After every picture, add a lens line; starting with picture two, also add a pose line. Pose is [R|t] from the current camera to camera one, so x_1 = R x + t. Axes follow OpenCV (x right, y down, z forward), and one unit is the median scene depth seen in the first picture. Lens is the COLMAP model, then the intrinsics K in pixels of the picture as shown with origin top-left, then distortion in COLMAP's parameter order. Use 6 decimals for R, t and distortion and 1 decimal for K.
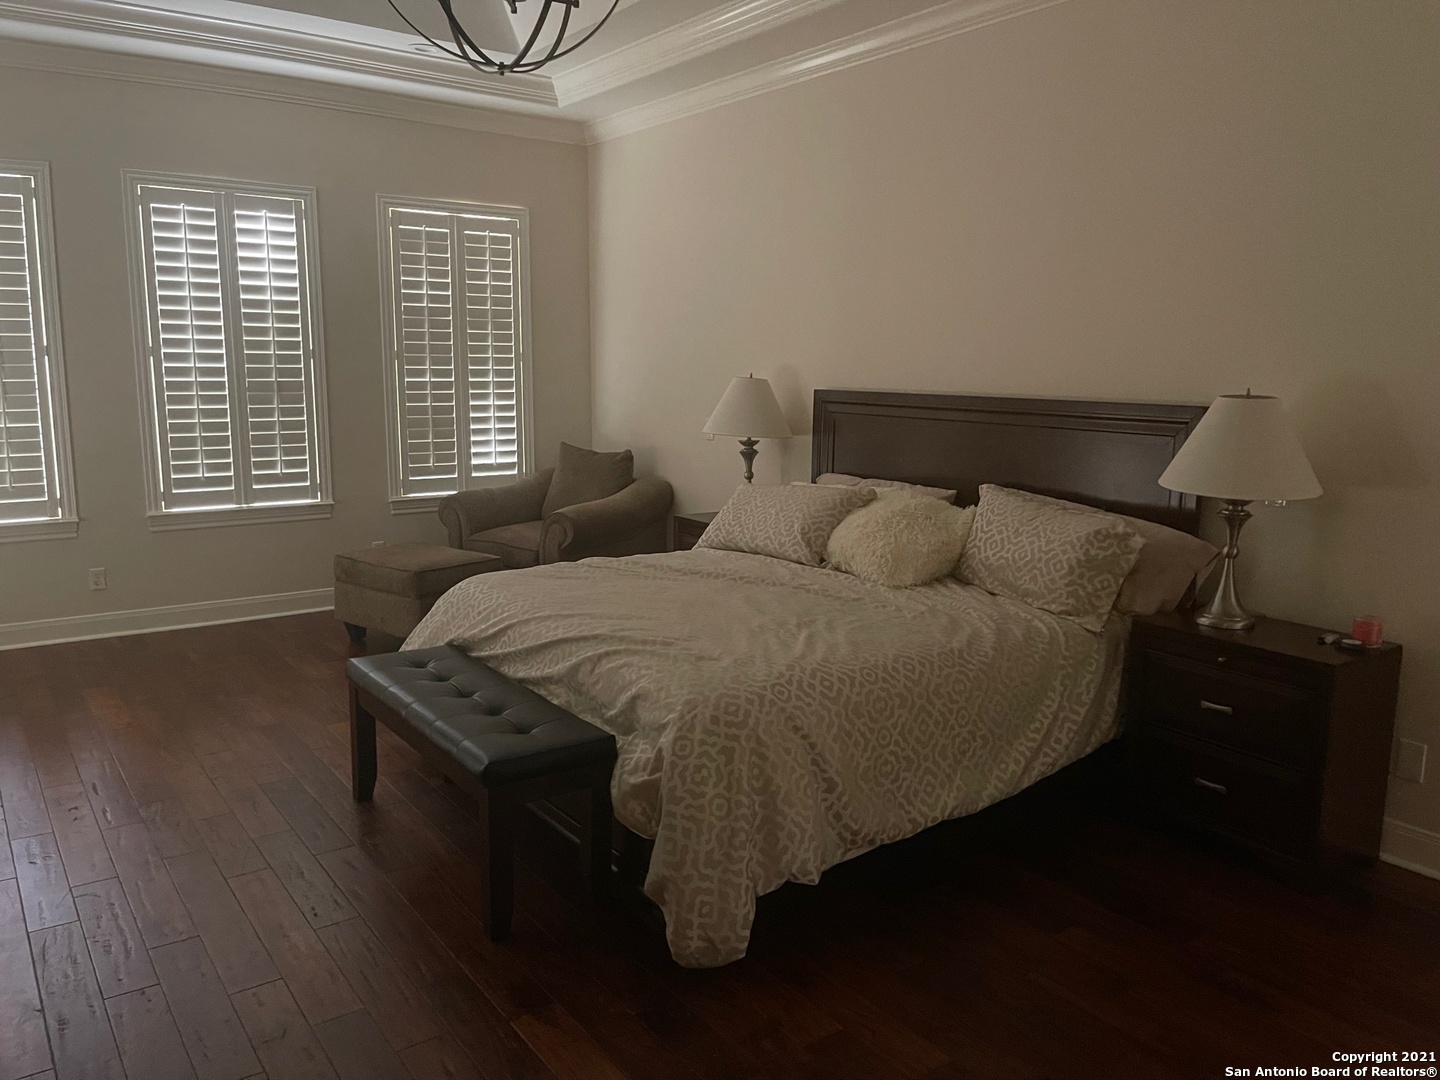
lens RADIAL K [[1091.3, 0, 715.8], [0, 1091.3, 544.0], [0, 0, 1]] dist [0.100313, -0.128113]
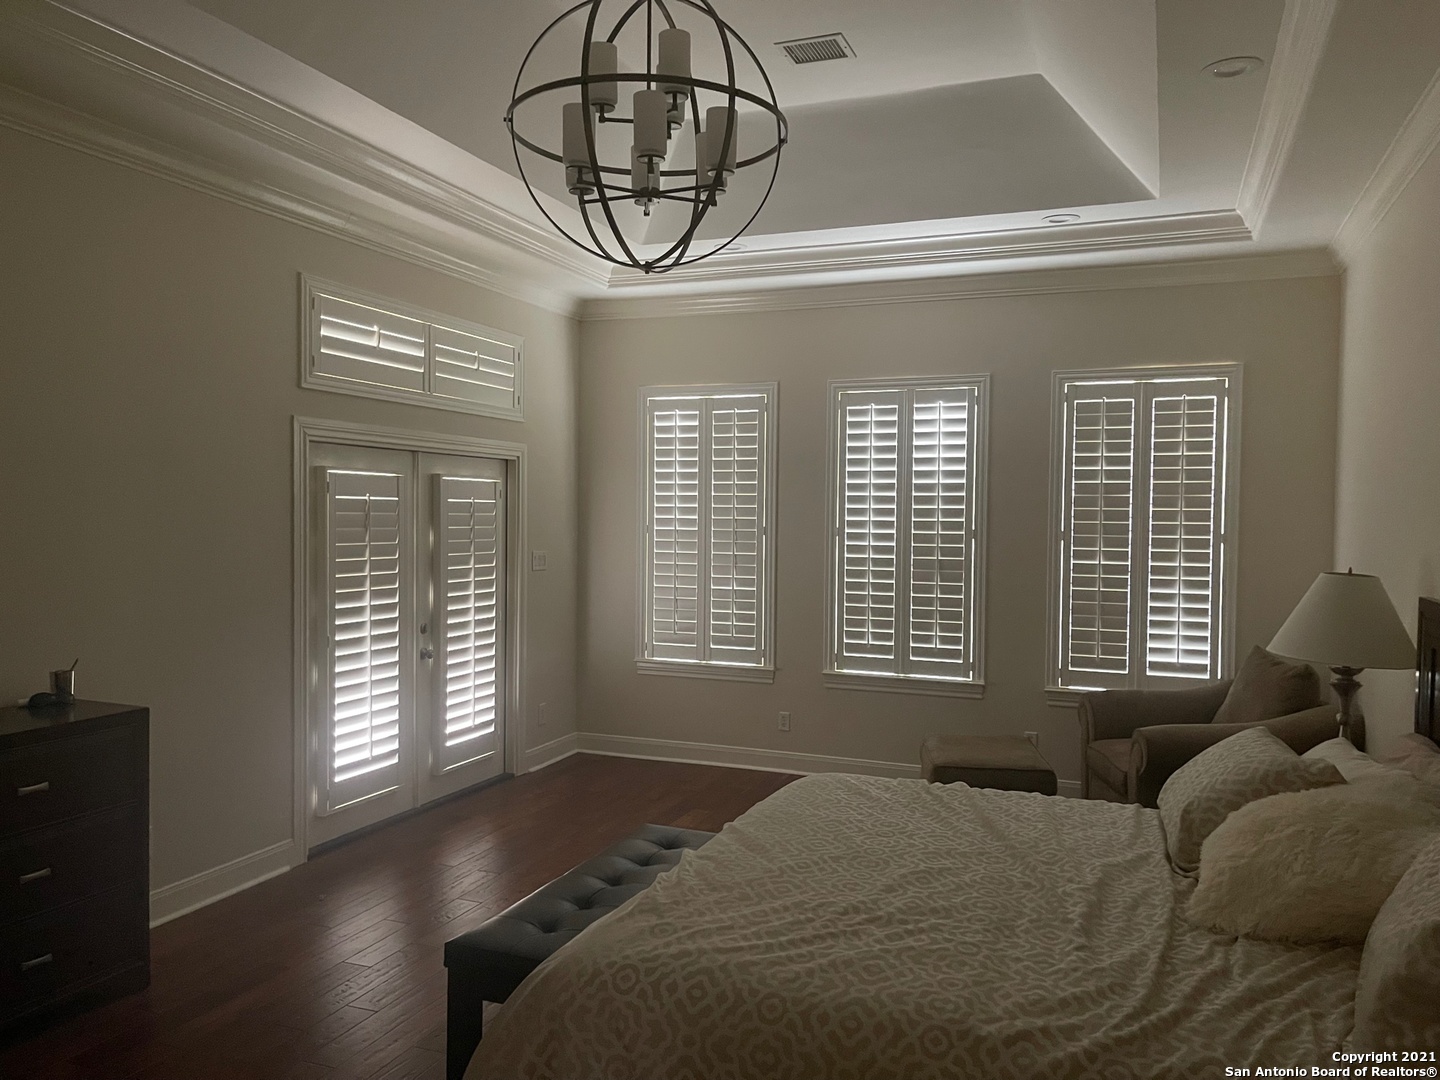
lens RADIAL K [[1091.3, 0, 715.8], [0, 1091.3, 544.0], [0, 0, 1]] dist [0.100313, -0.128113]
pose [[0.543204, 0.021791, -0.839318, 0.353318], [-0.148012, 0.986492, -0.070180, -0.058721], [0.826452, 0.162351, 0.539092, 0.271423]]
